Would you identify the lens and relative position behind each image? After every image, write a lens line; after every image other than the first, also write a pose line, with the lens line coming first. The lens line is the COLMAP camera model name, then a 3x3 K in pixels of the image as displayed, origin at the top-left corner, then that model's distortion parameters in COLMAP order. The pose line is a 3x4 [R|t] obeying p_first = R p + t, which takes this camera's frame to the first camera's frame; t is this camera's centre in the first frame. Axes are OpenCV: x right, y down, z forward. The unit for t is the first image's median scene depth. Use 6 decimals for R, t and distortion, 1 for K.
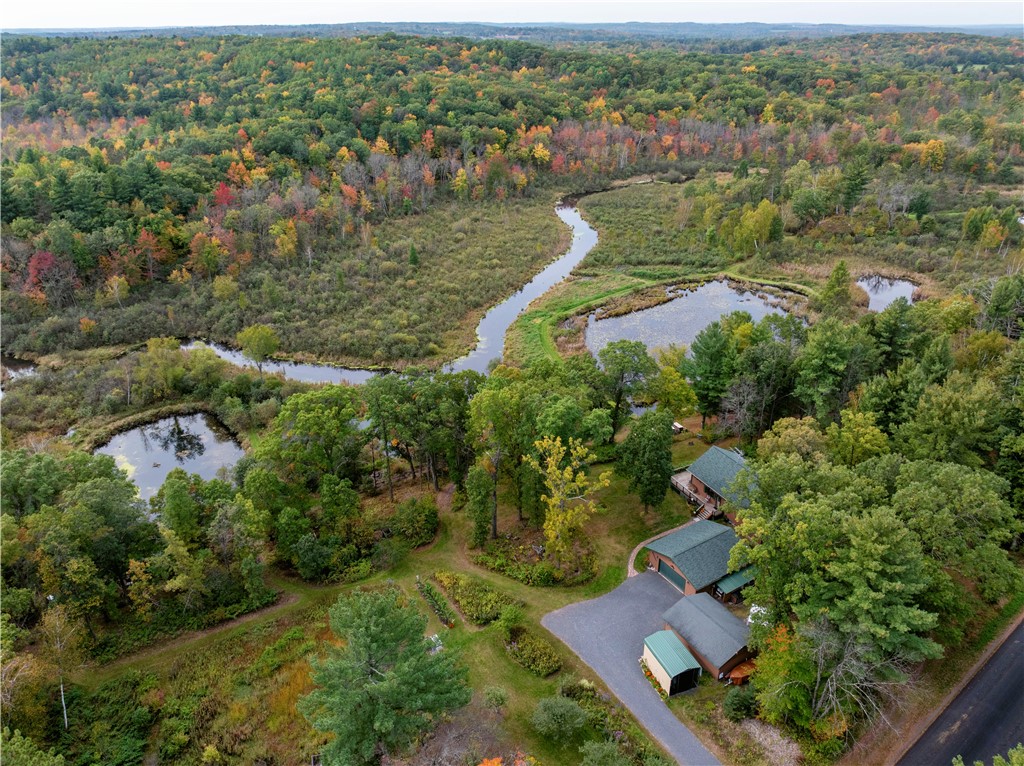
lens RADIAL K [[738.0, 0, 512.0], [0, 738.0, 383.0], [0, 0, 1]] dist [-0.036292, -0.004210]
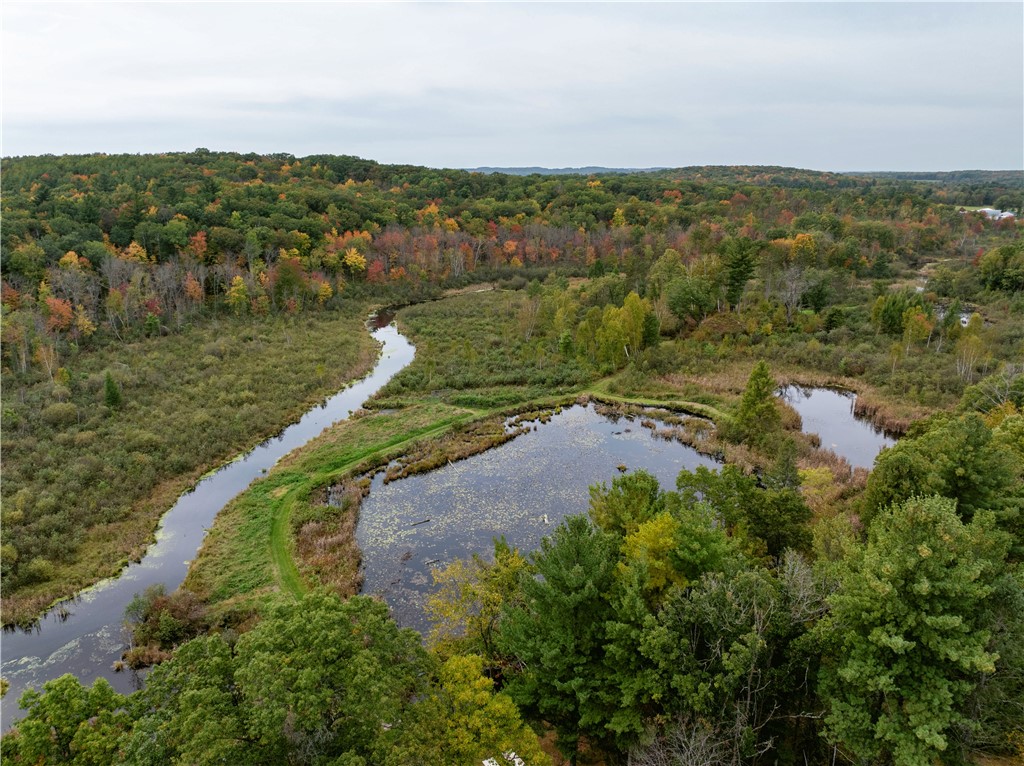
lens RADIAL K [[738.0, 0, 512.0], [0, 738.0, 383.0], [0, 0, 1]] dist [-0.036292, -0.004210]
pose [[0.983287, -0.049938, 0.175082, 0.084711], [0.079864, 0.982496, -0.168294, -0.041488], [-0.163613, 0.179464, 0.970064, 0.294068]]
